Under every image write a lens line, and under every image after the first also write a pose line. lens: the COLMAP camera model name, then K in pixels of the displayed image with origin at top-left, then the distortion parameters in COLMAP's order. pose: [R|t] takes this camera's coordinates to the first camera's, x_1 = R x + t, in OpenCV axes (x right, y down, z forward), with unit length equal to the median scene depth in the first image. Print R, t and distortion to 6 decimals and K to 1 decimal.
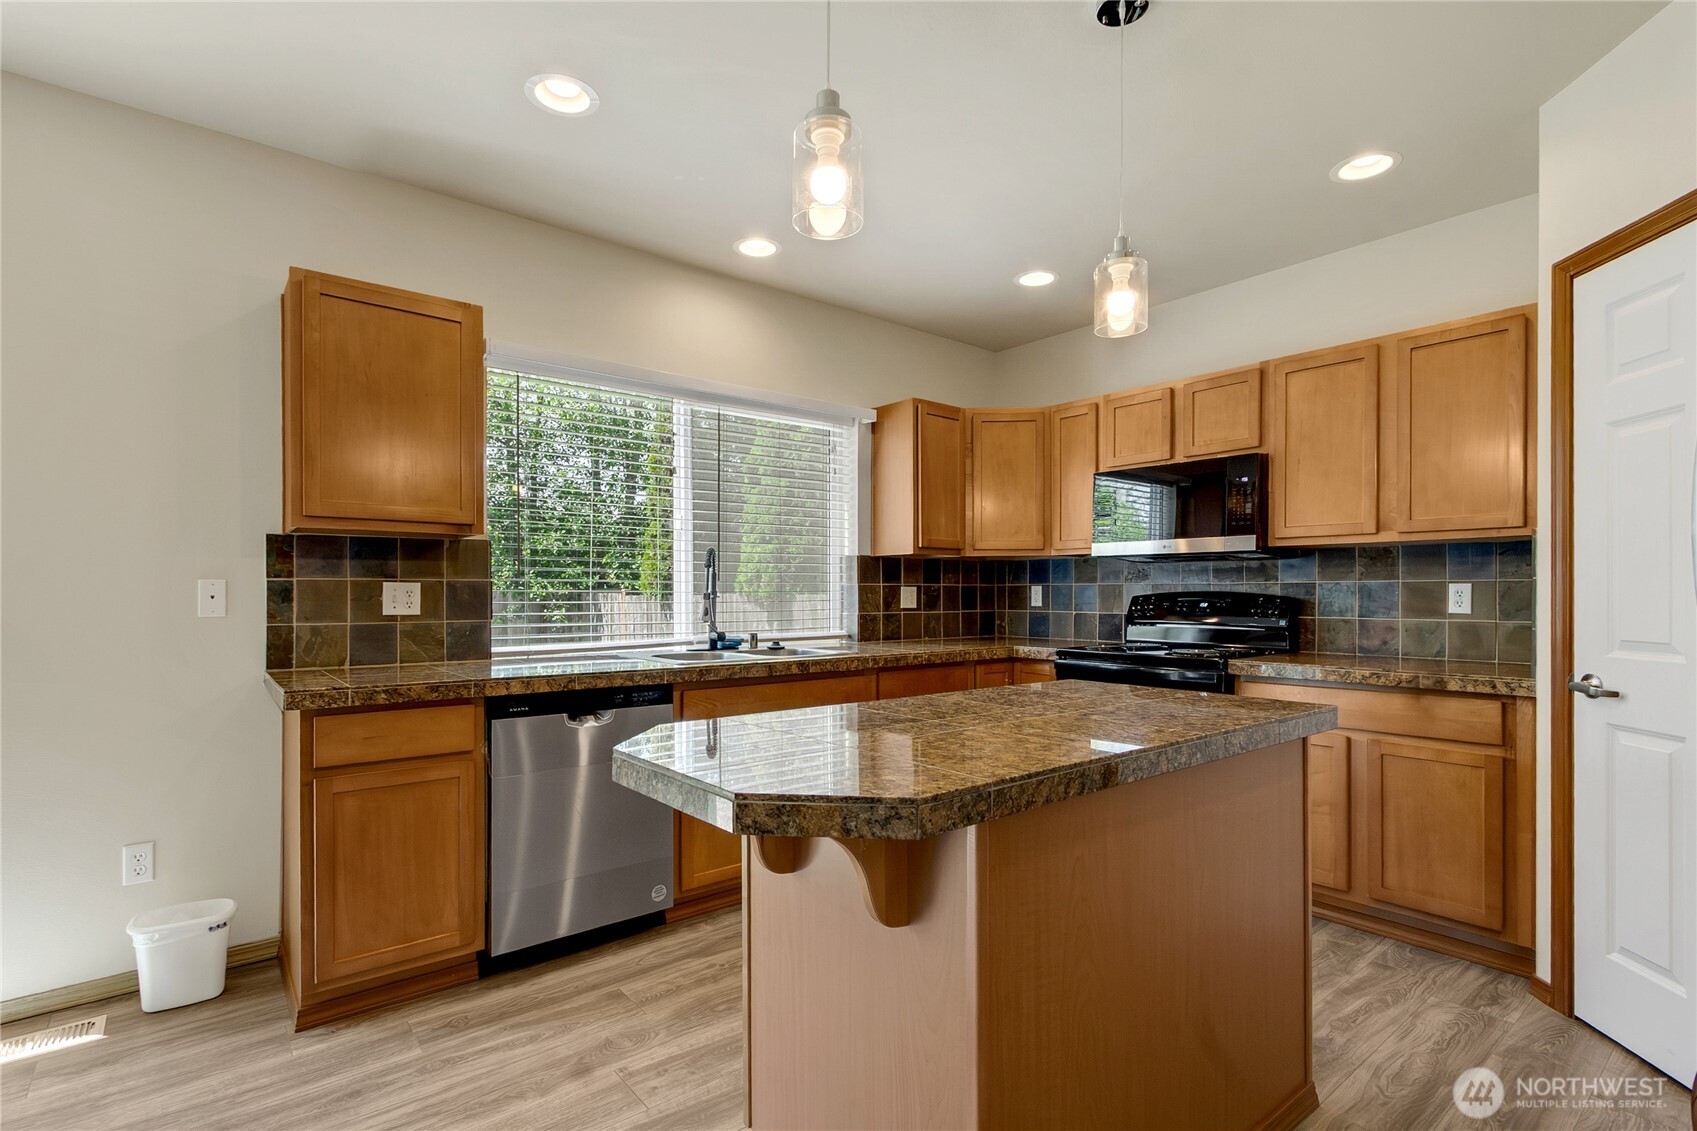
lens RADIAL K [[823.8, 0, 846.8], [0, 823.8, 593.6], [0, 0, 1]] dist [0.000681, -0.000027]
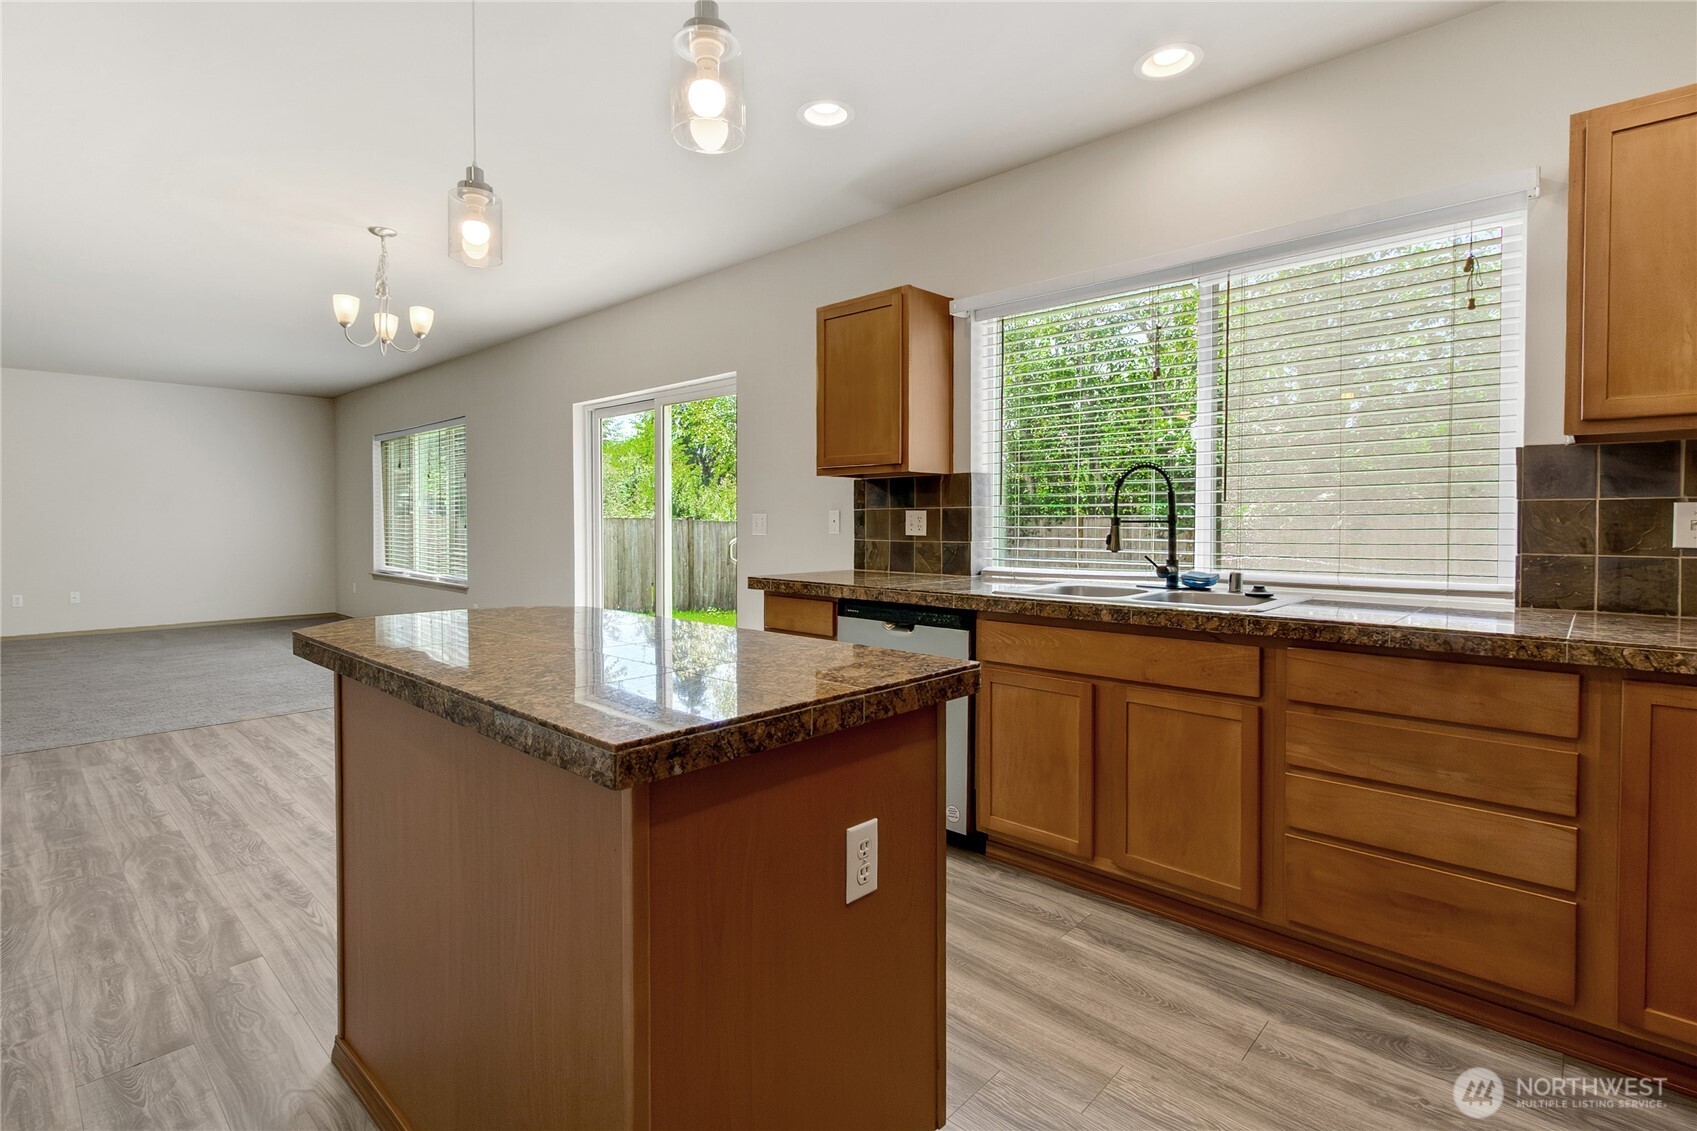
lens RADIAL K [[773.6, 0, 845.6], [0, 773.6, 543.9], [0, 0, 1]] dist [0.001187, -0.000064]
pose [[0.165209, 0.028608, -0.985844, 0.625513], [-0.001827, 0.999586, 0.028701, 0.004123], [0.986257, -0.002940, 0.165193, 0.658921]]
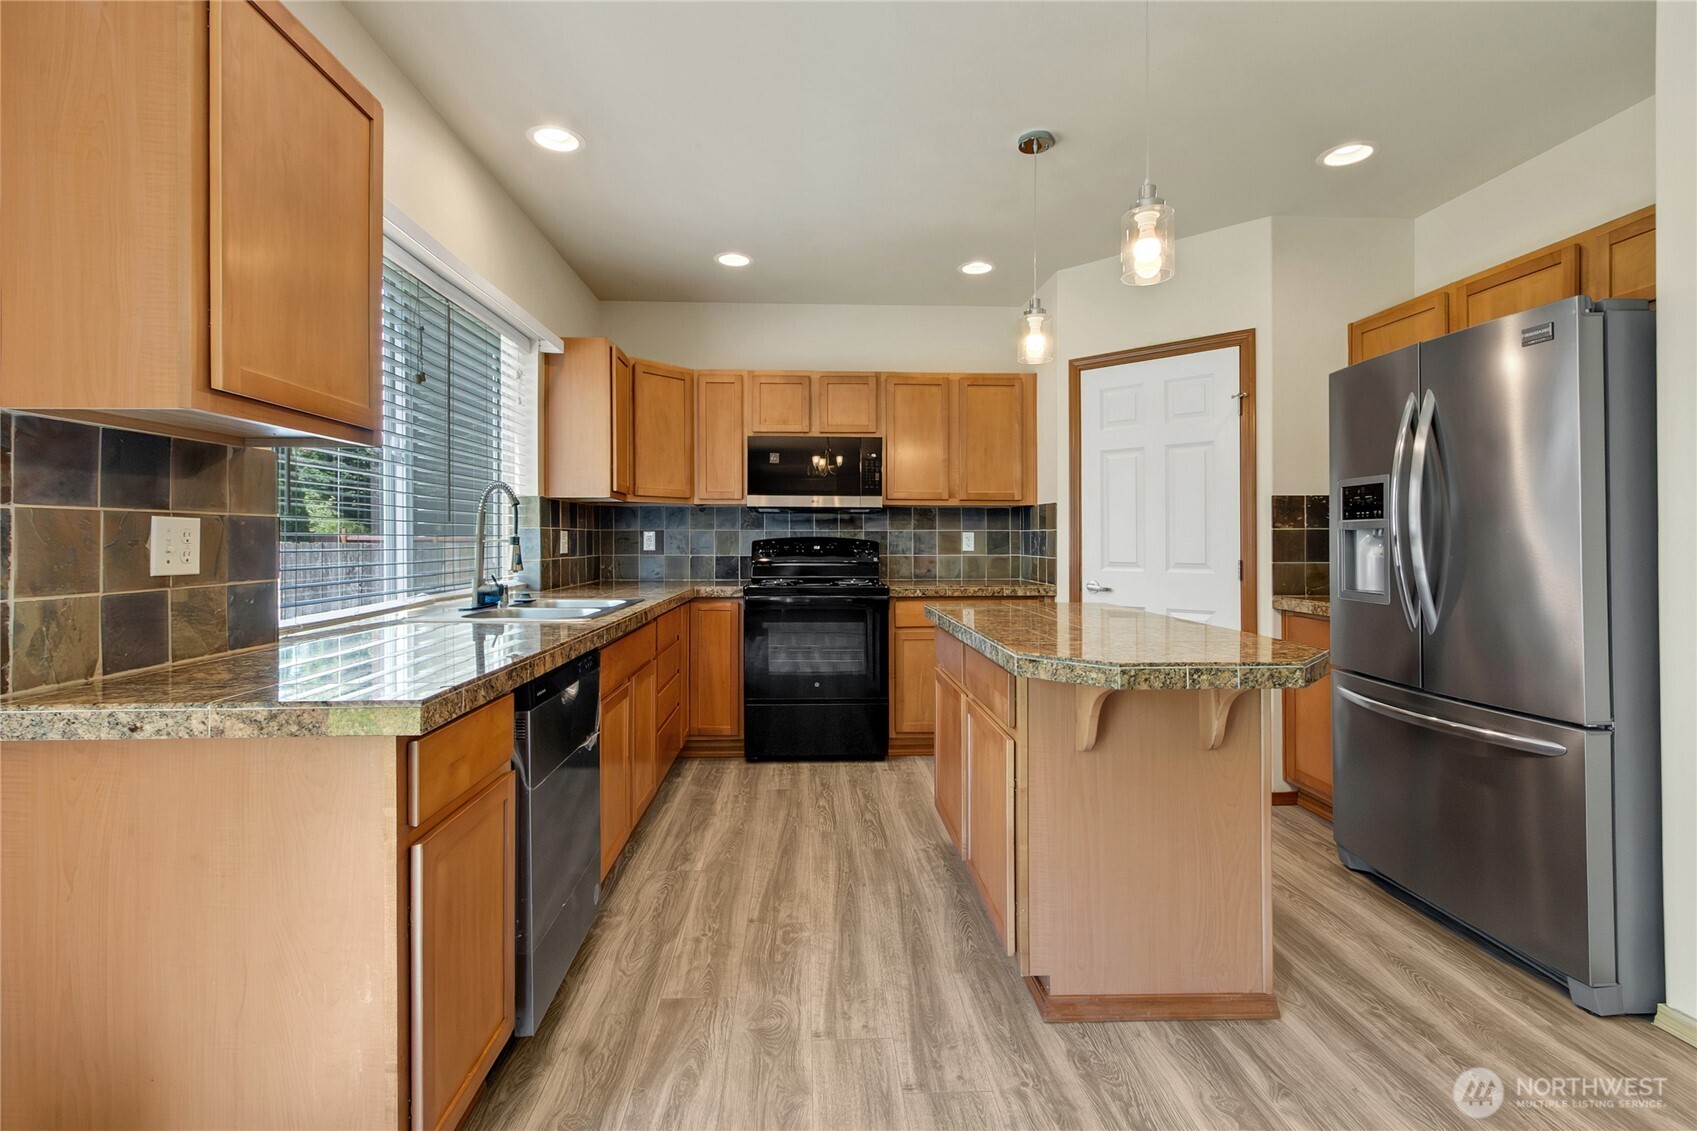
lens RADIAL K [[796.1, 0, 840.4], [0, 796.1, 536.5], [0, 0, 1]] dist [0.001579, 0.000035]
pose [[0.577507, 0.002795, 0.816381, -0.692338], [0.000243, 0.999994, -0.003596, 0.001502], [-0.816386, 0.002275, 0.577503, 0.302252]]
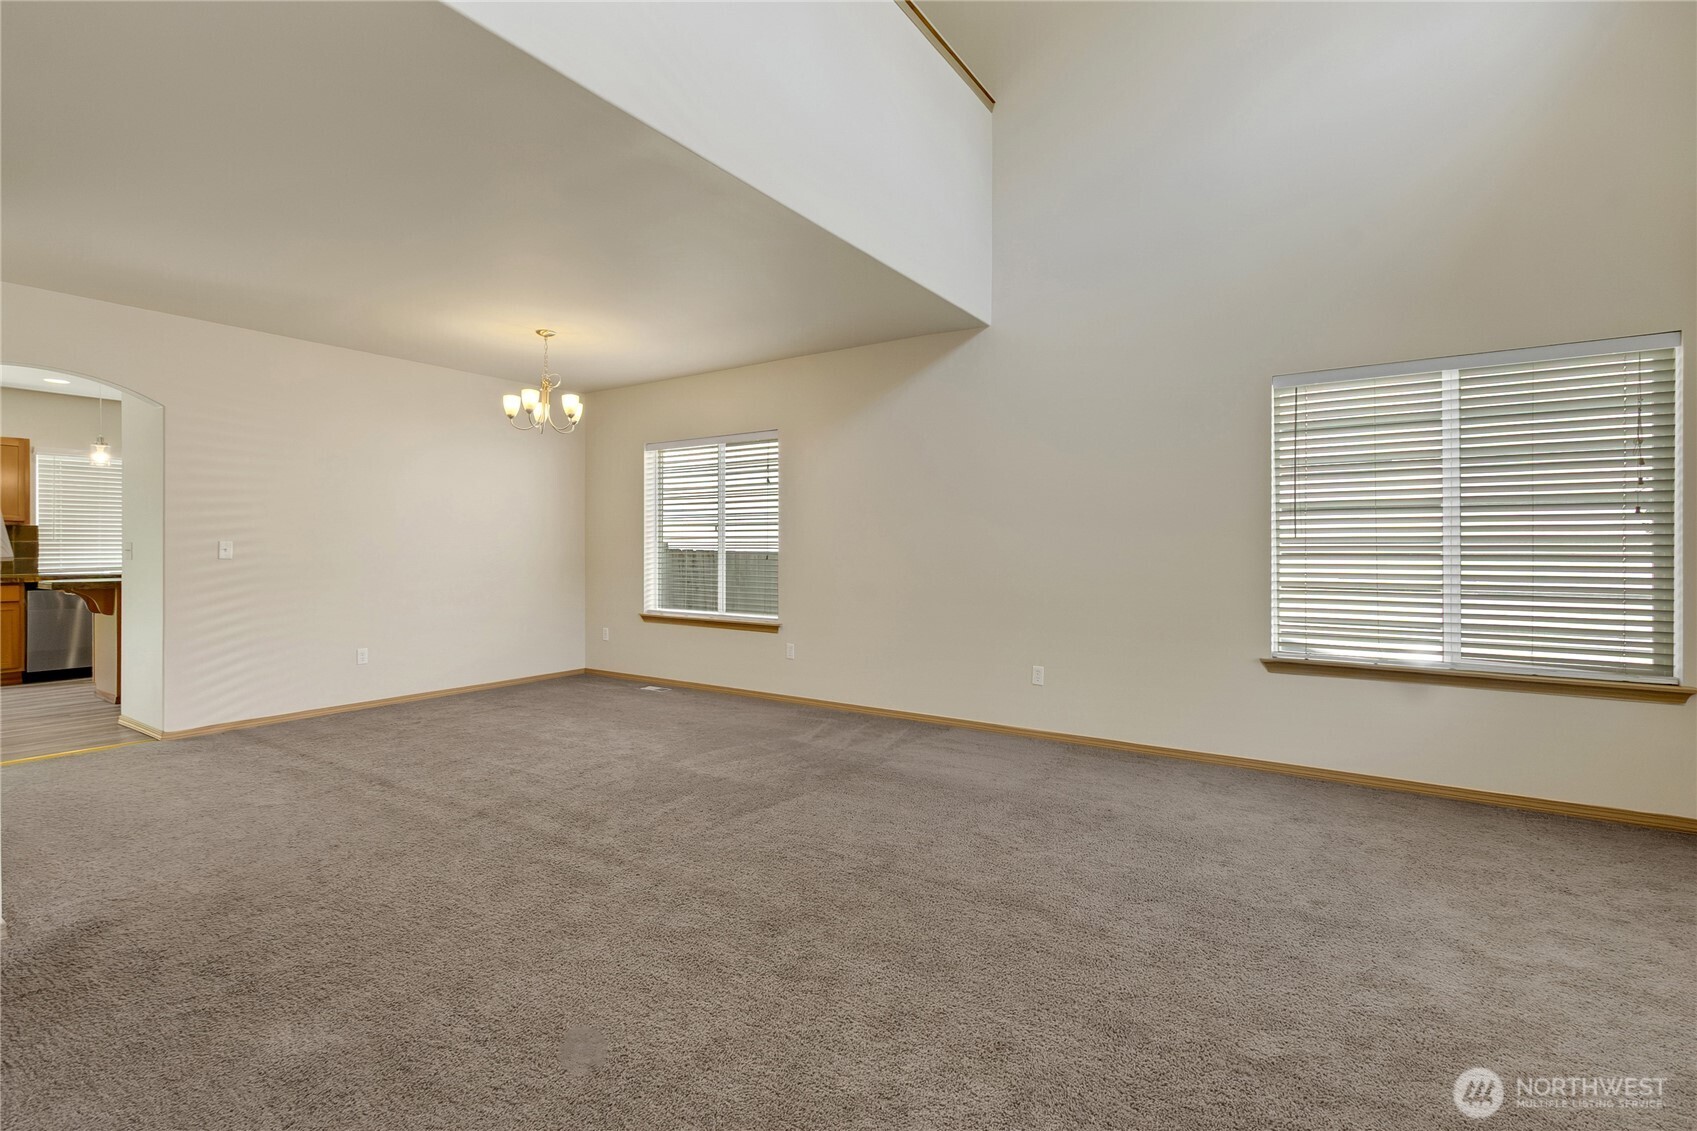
lens RADIAL K [[796.1, 0, 840.4], [0, 796.1, 536.5], [0, 0, 1]] dist [0.001579, 0.000035]
pose [[0.958595, -0.000004, 0.284774, 1.234999], [0.000944, 0.999995, -0.003165, -0.020931], [-0.284772, 0.003303, 0.958590, -2.046260]]
